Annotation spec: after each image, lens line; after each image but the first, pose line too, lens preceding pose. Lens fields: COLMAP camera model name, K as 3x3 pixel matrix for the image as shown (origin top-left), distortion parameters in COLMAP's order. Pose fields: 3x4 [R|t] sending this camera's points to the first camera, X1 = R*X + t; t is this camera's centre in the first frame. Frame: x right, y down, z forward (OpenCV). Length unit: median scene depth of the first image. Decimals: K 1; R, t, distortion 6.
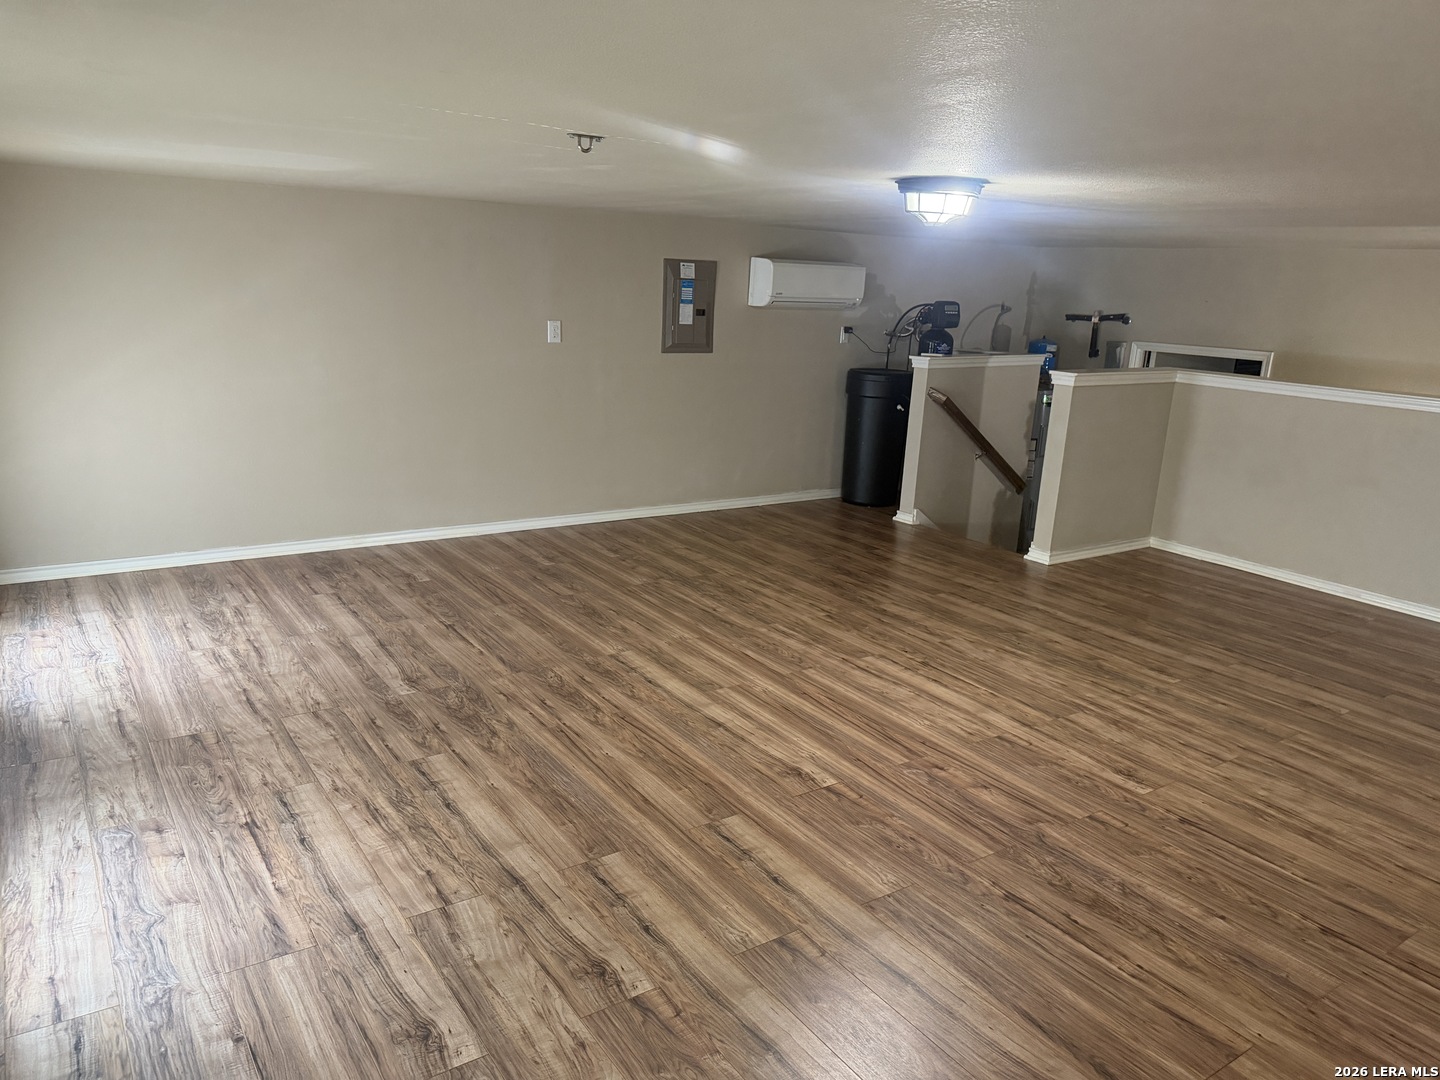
lens RADIAL K [[1012.6, 0, 714.3], [0, 1012.6, 536.3], [0, 0, 1]] dist [0.046477, -0.039525]
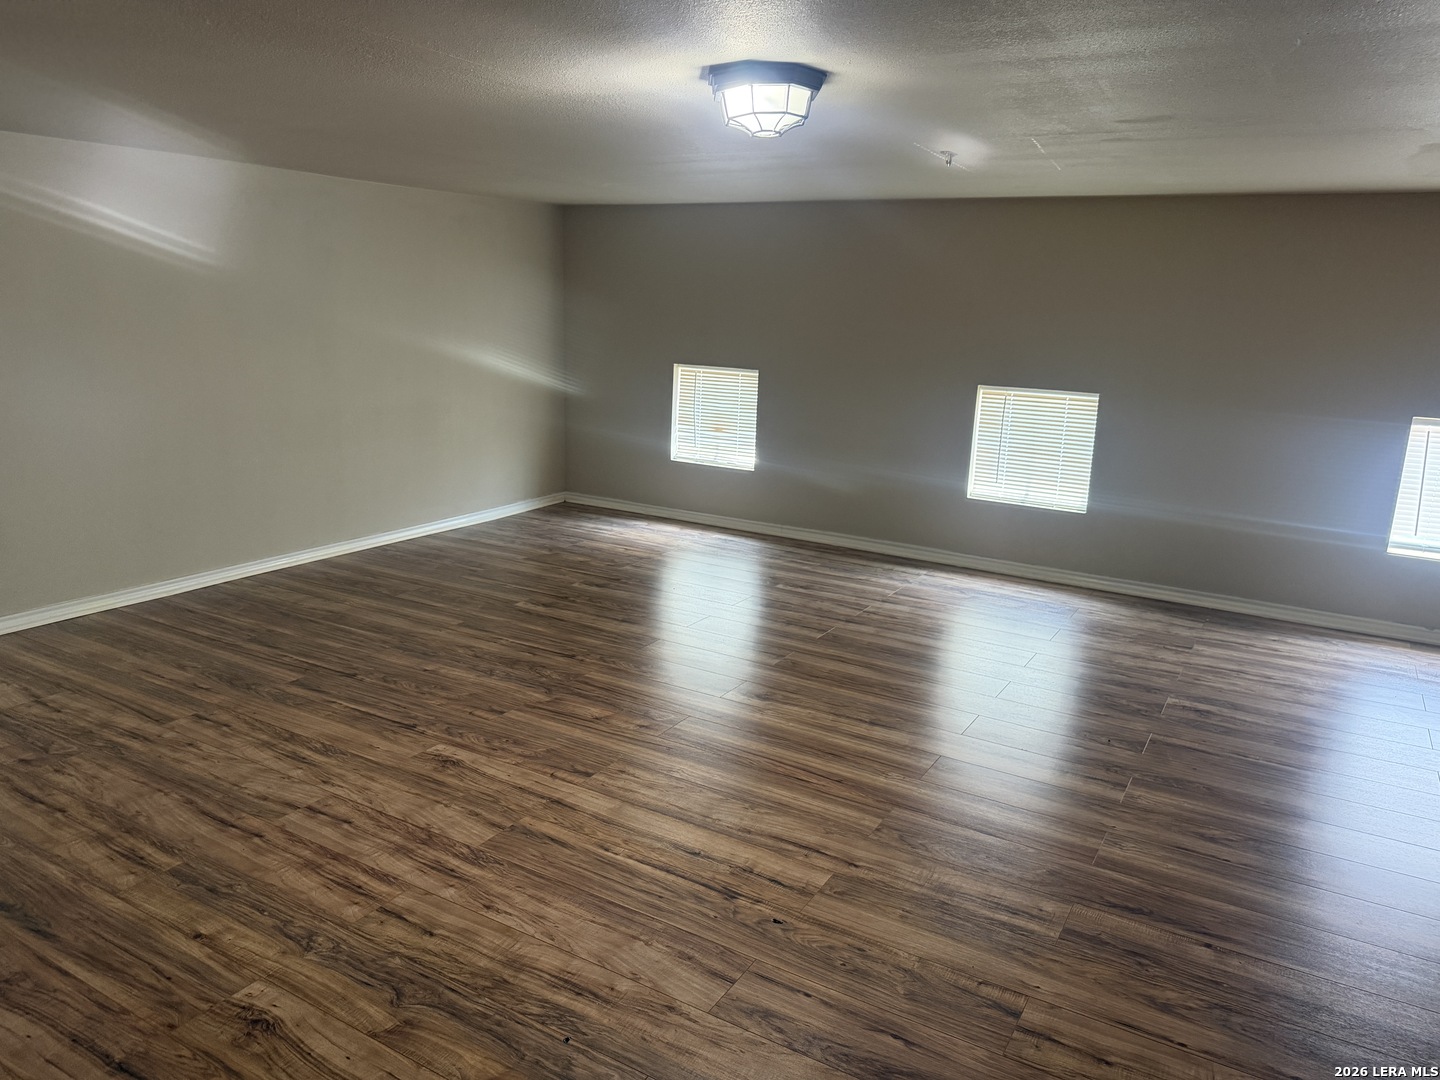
lens RADIAL K [[1012.6, 0, 720.6], [0, 1012.6, 543.7], [0, 0, 1]] dist [0.046477, -0.039525]
pose [[-0.904016, 0.019116, -0.427071, 0.534735], [-0.183623, 0.884787, 0.428293, -0.339567], [0.386054, 0.465604, -0.796351, 1.618805]]
